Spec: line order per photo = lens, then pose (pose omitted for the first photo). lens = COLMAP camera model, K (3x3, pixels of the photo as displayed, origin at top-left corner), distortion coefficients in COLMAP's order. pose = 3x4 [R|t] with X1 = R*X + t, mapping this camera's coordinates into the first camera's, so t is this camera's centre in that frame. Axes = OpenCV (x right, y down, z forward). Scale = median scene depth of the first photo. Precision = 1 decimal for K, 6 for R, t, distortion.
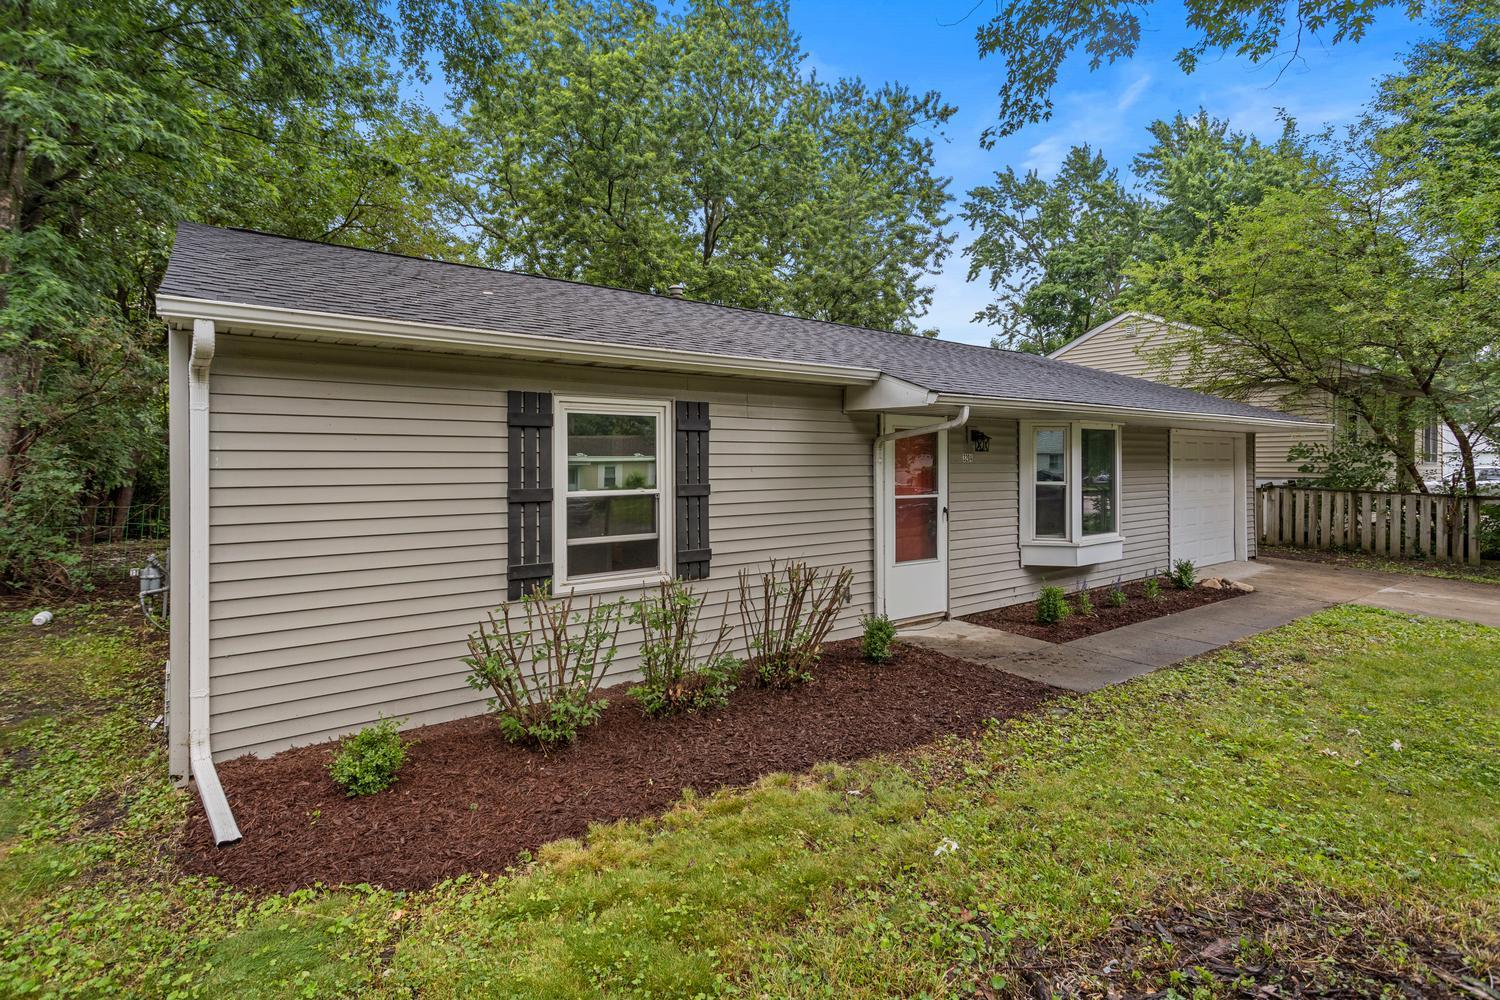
lens RADIAL K [[724.6, 0, 748.3], [0, 724.6, 468.6], [0, 0, 1]] dist [0.001337, 0.000289]
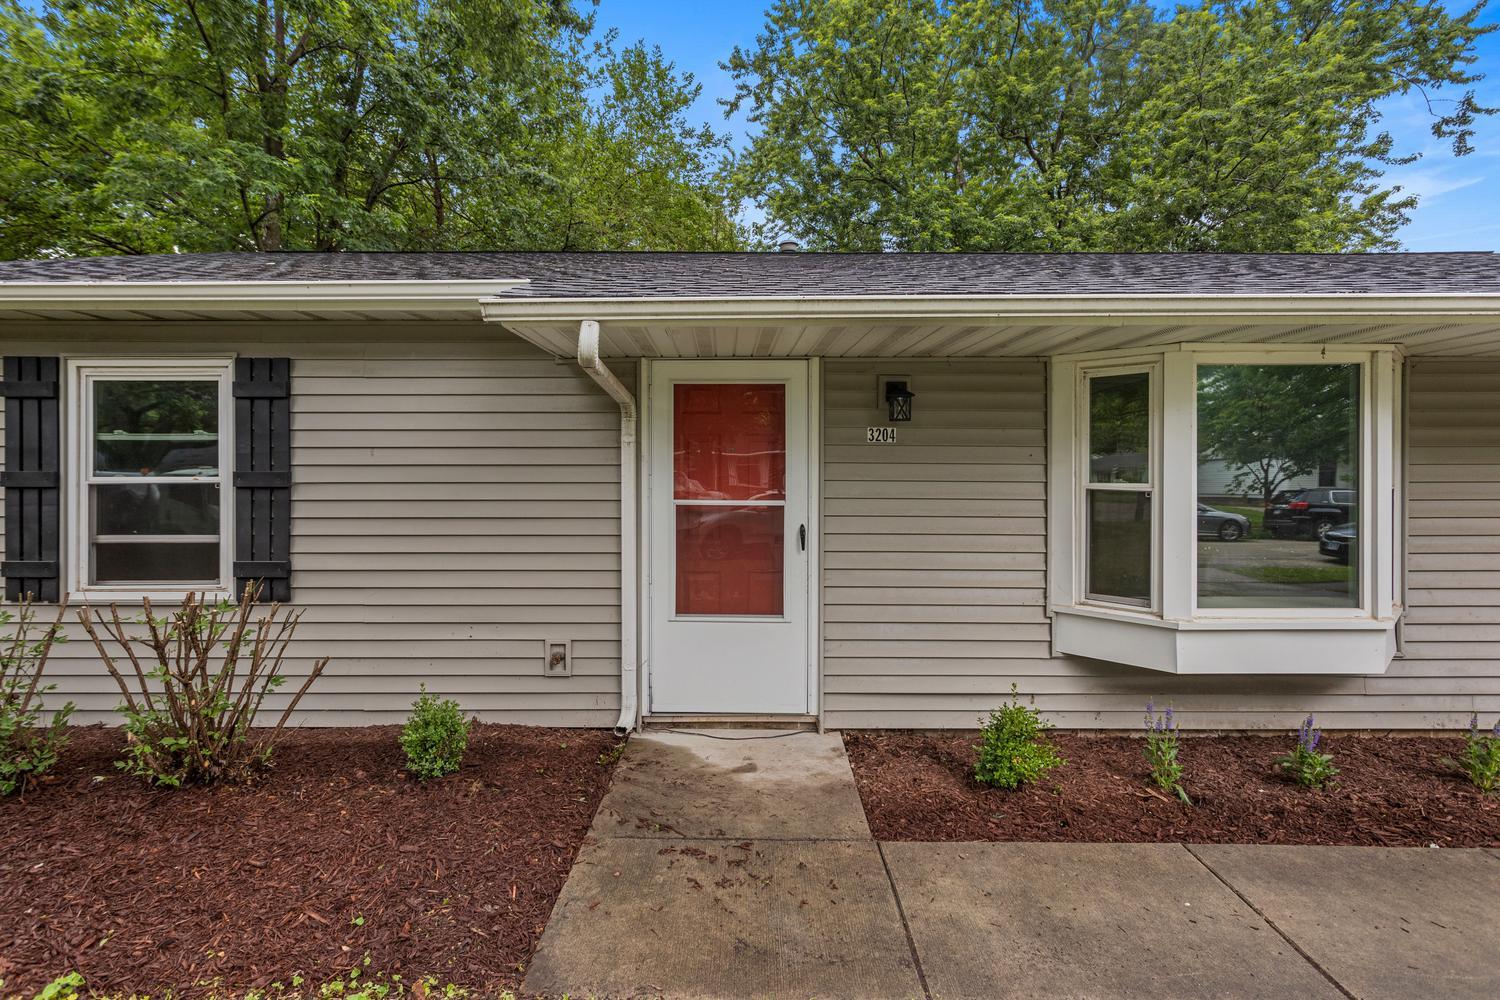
lens RADIAL K [[724.6, 0, 748.3], [0, 724.6, 468.6], [0, 0, 1]] dist [0.001337, 0.000289]
pose [[0.797329, 0.001818, -0.603543, 0.748958], [-0.006998, 0.999956, -0.006233, 0.019967], [0.603505, 0.009193, 0.797306, 0.710567]]
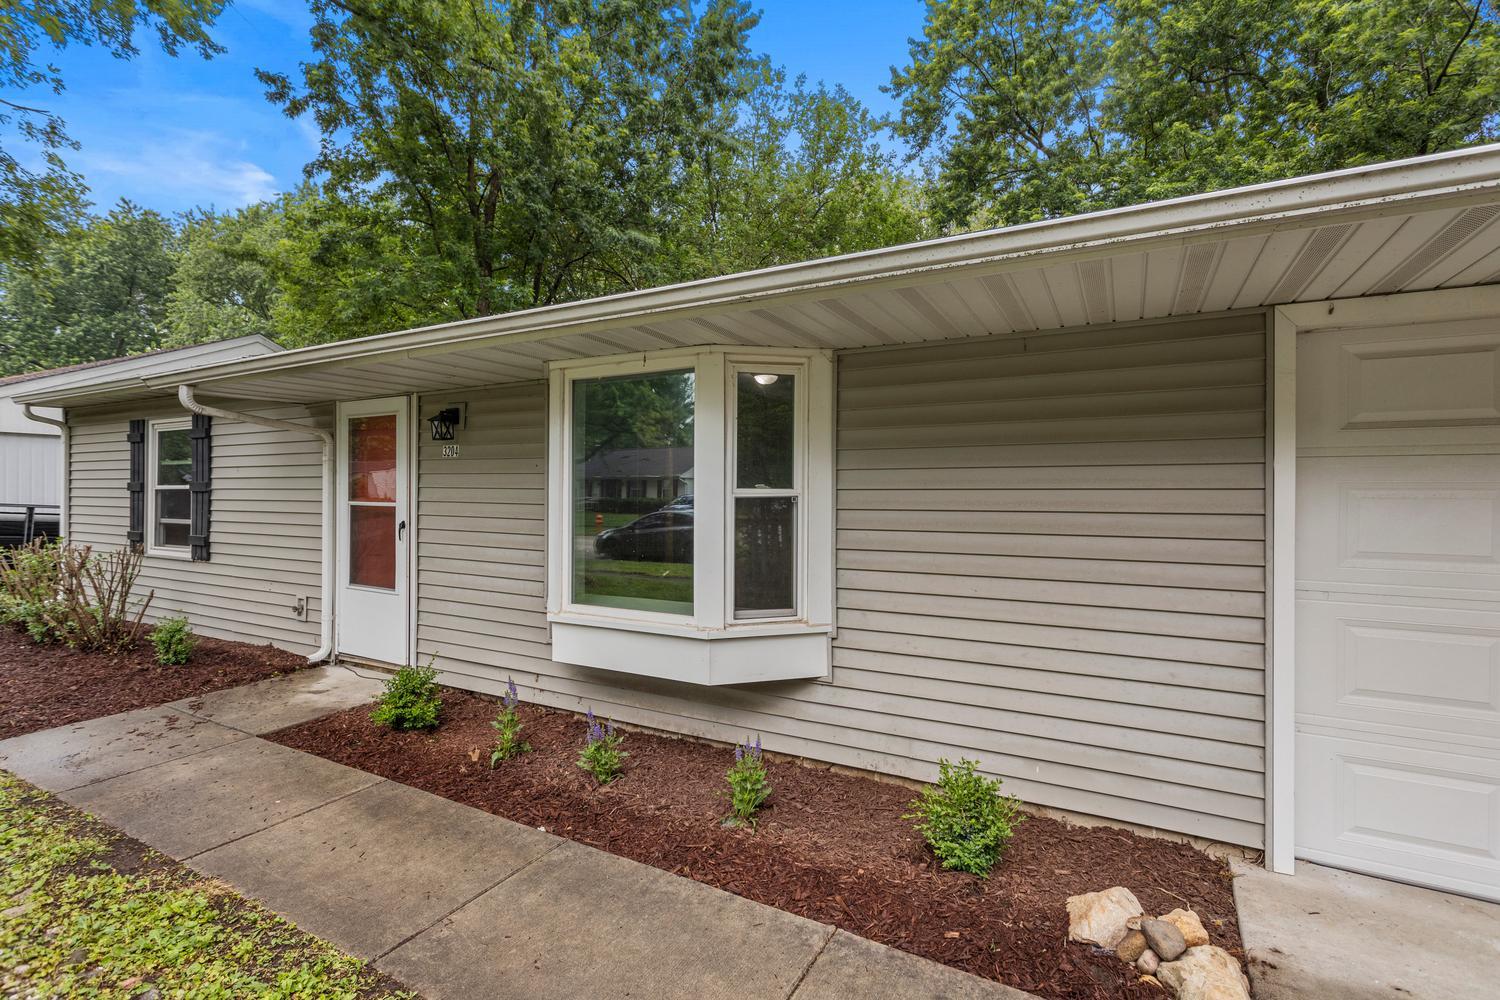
lens RADIAL K [[716.7, 0, 752.3], [0, 716.7, 482.6], [0, 0, 1]] dist [-0.001678, -0.000198]
pose [[0.407579, -0.005496, -0.913154, 1.393130], [-0.010356, 0.999890, -0.010641, 0.025786], [0.913111, 0.013793, 0.407477, 1.349615]]
